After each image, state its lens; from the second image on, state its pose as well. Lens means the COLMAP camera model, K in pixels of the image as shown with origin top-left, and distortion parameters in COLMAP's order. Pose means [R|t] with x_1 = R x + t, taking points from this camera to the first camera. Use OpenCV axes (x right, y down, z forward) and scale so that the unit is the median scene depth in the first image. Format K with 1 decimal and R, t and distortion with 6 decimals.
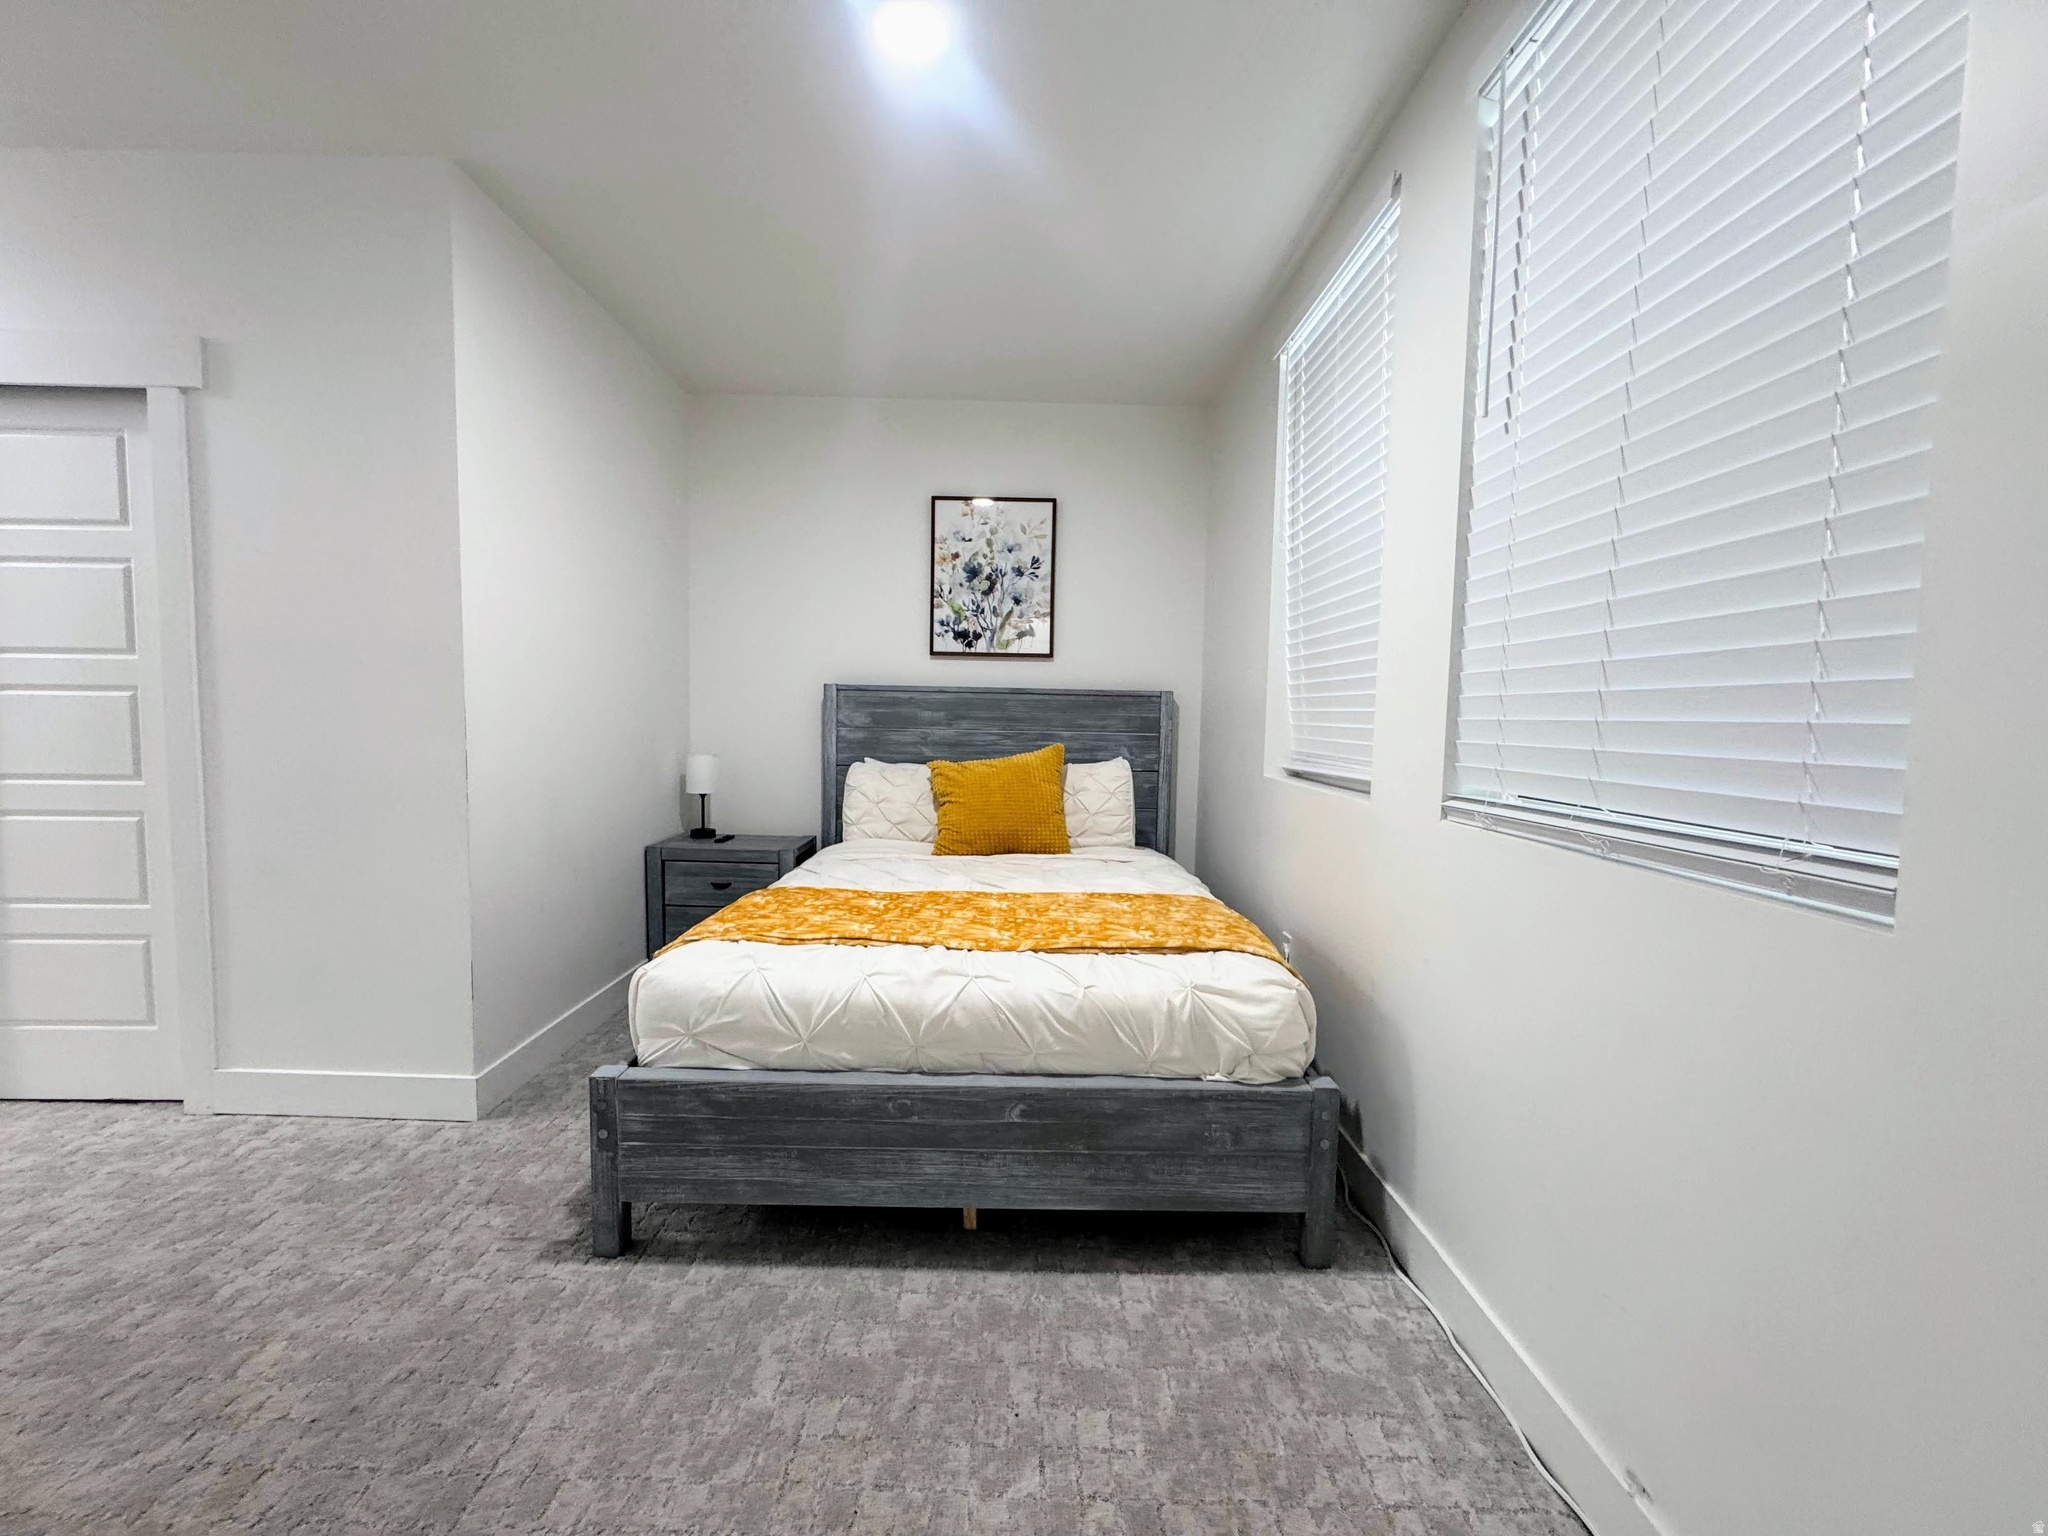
lens RADIAL K [[818.6, 0, 1023.1], [0, 818.6, 767.1], [0, 0, 1]] dist [-0.000761, 0.000503]
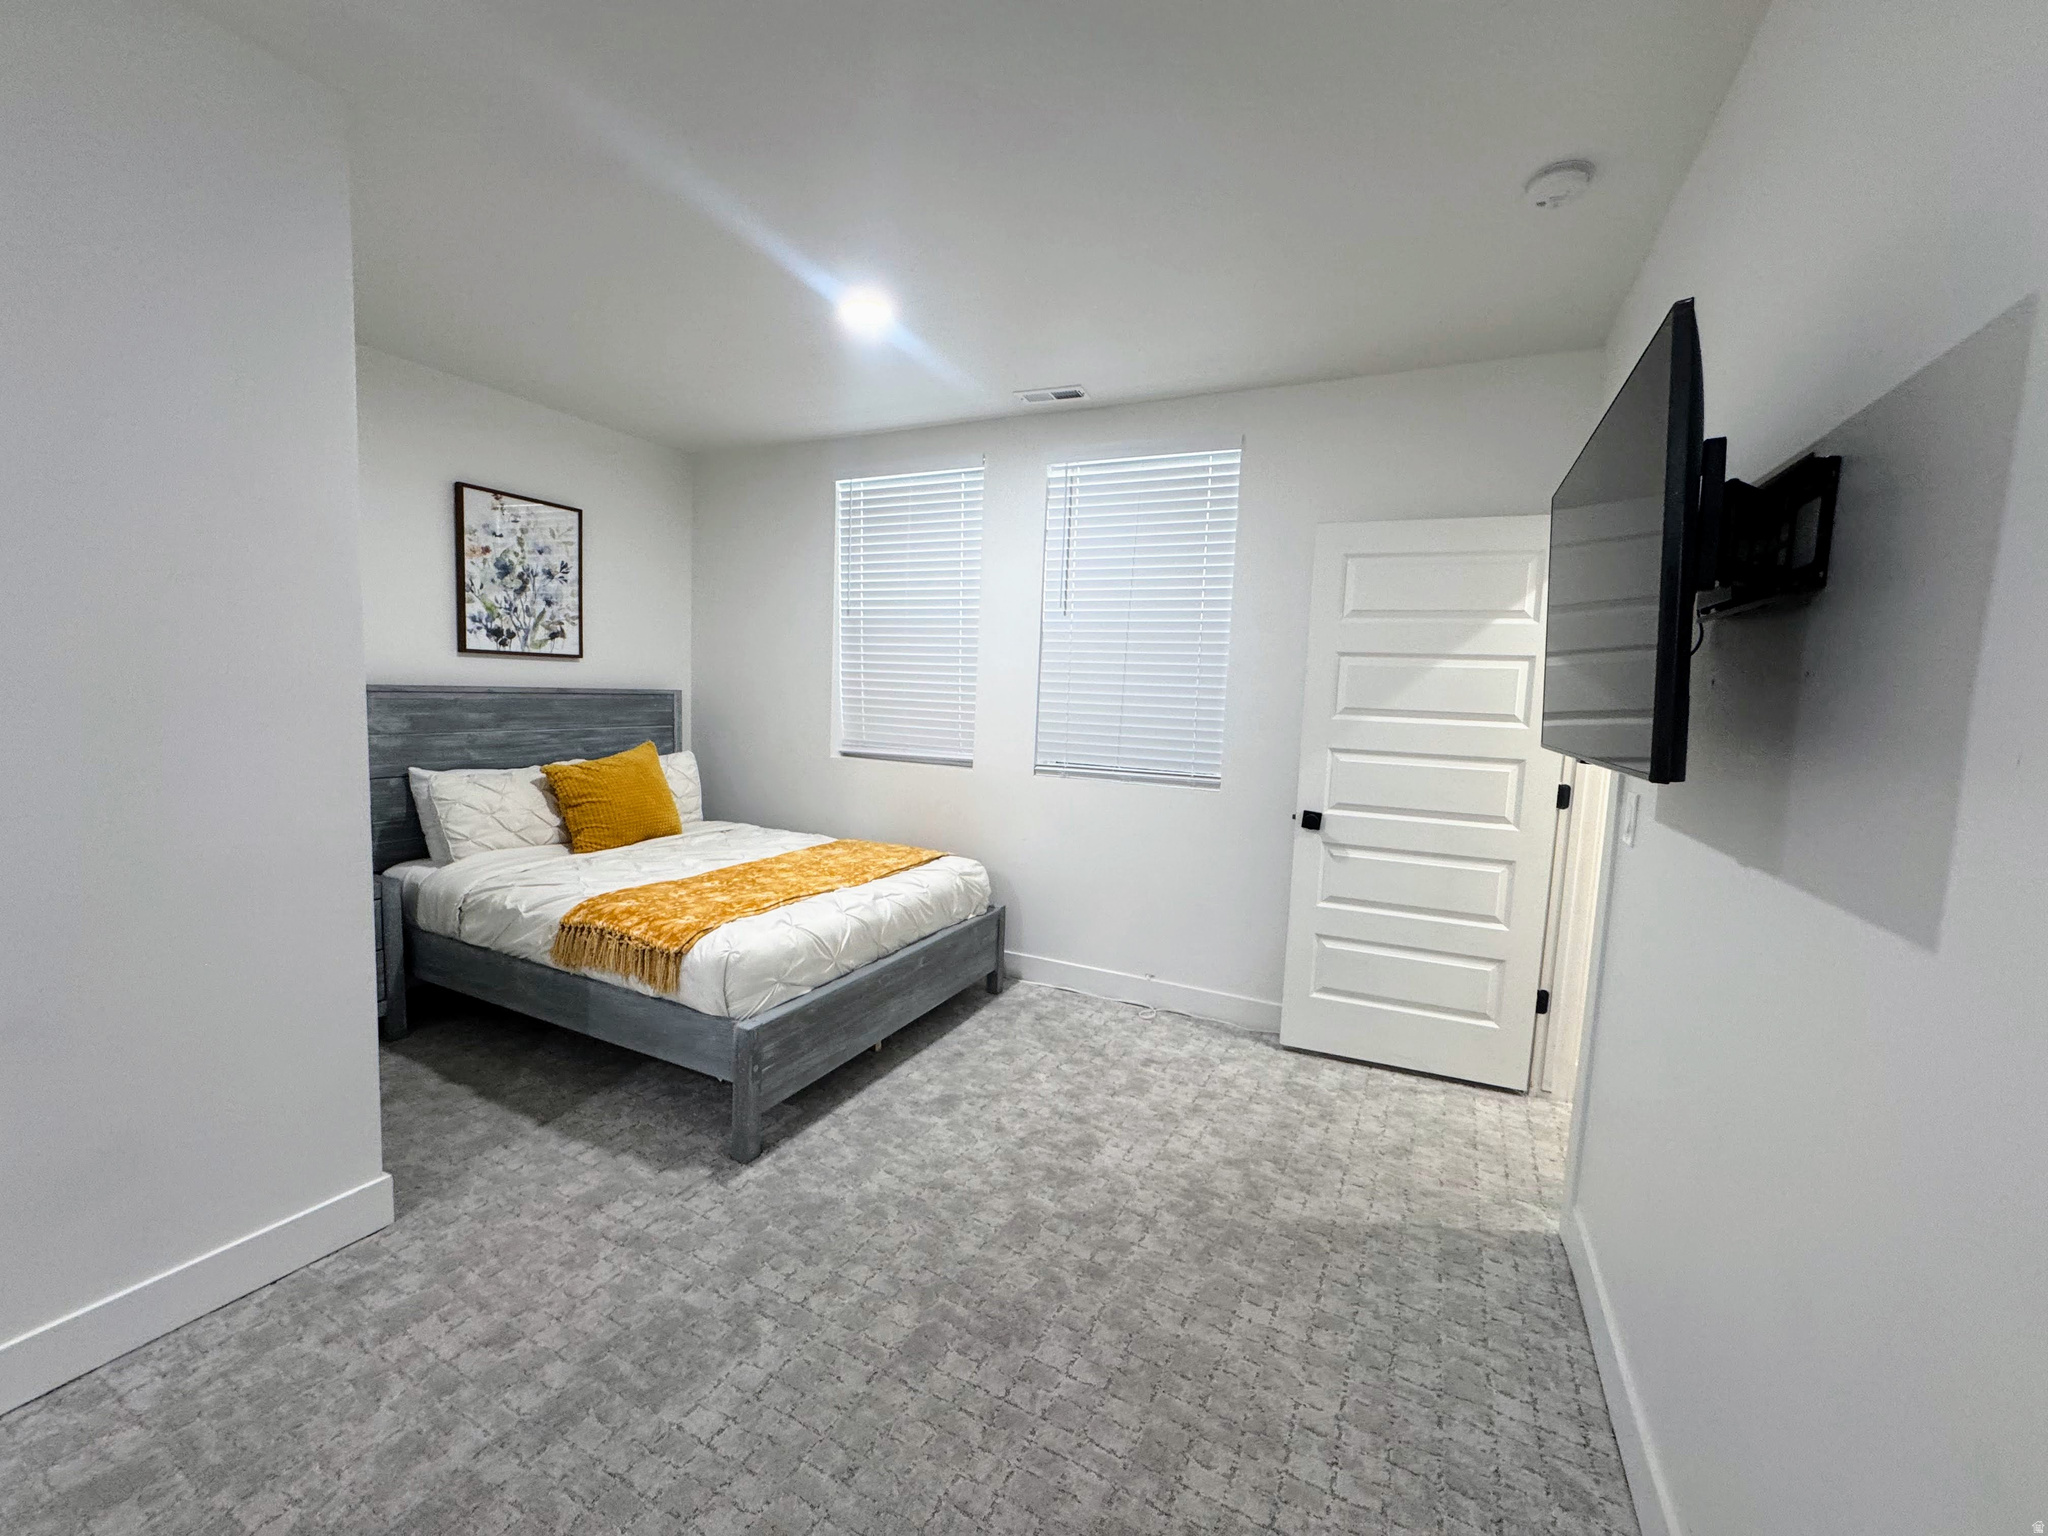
lens RADIAL K [[818.6, 0, 1023.1], [0, 818.6, 767.1], [0, 0, 1]] dist [-0.000761, 0.000503]
pose [[0.446494, -0.088687, 0.890380, -0.677796], [0.027897, 0.995972, 0.085215, -0.068395], [-0.894351, -0.013209, 0.447170, 0.004401]]
